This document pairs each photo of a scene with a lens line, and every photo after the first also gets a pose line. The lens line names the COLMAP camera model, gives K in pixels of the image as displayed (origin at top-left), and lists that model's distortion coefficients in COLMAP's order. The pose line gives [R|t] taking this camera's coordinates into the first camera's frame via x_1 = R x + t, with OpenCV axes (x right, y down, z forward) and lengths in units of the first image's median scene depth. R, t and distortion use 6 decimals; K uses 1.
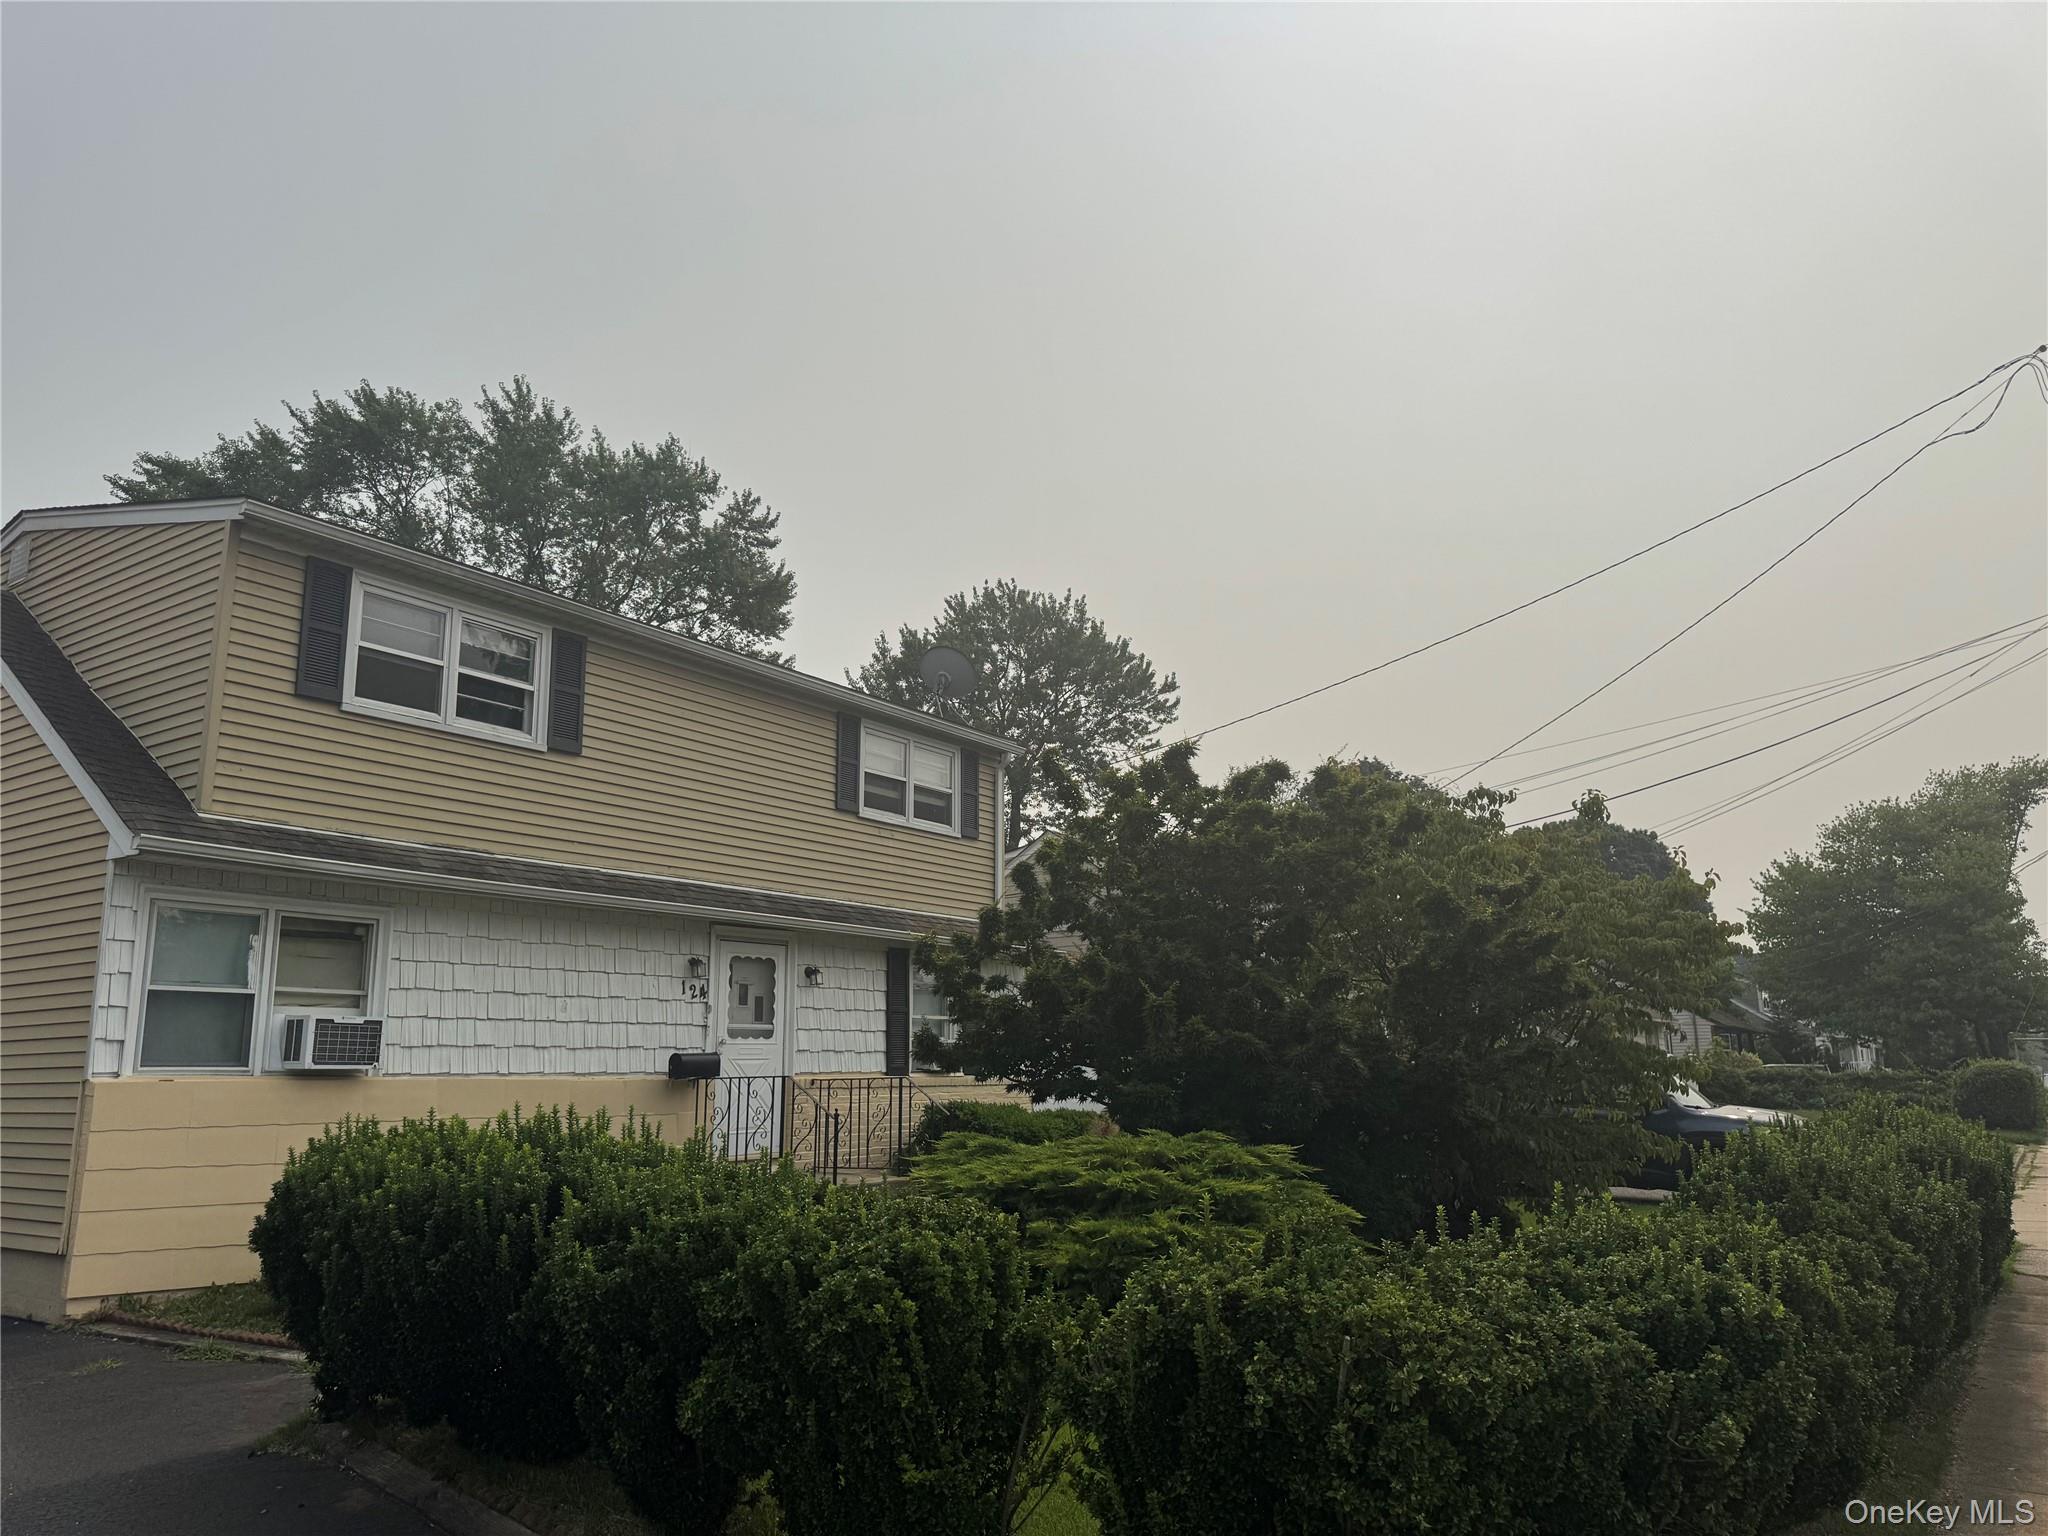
lens RADIAL K [[1446.3, 0, 1020.5], [0, 1446.3, 779.1], [0, 0, 1]] dist [0.038905, -0.044053]
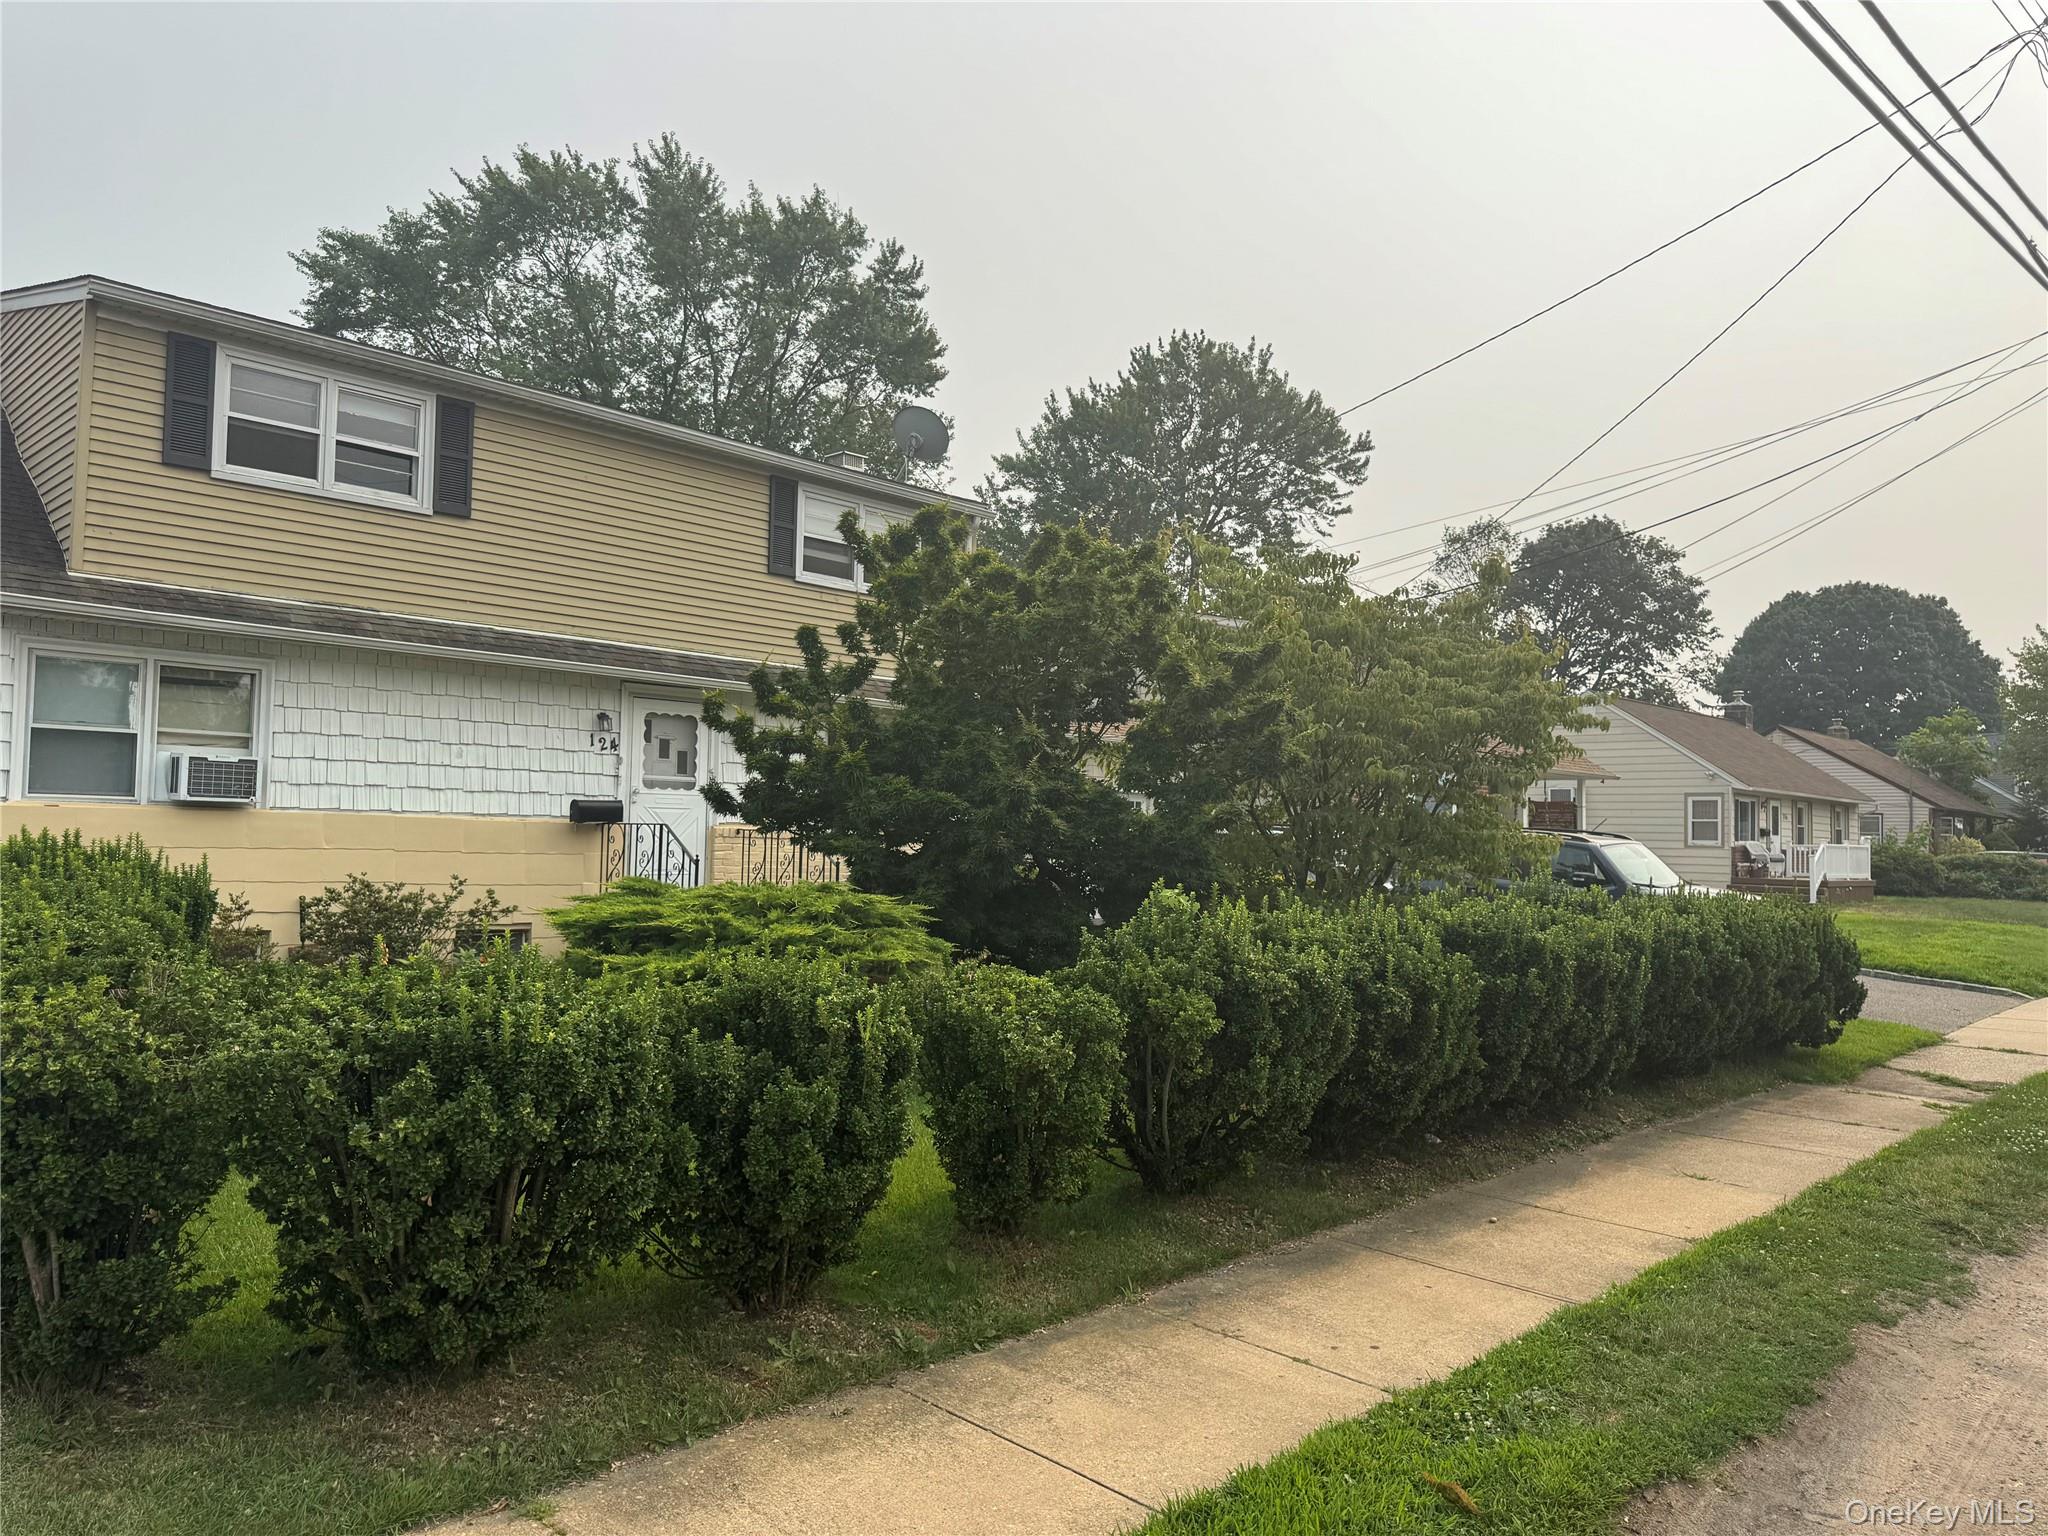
lens RADIAL K [[1446.3, 0, 1038.2], [0, 1446.3, 779.8], [0, 0, 1]] dist [0.038905, -0.044053]
pose [[0.982086, 0.029842, -0.186053, 0.302484], [0.000834, 0.986682, 0.162661, -0.000772], [0.188430, -0.159902, 0.968982, 0.021551]]
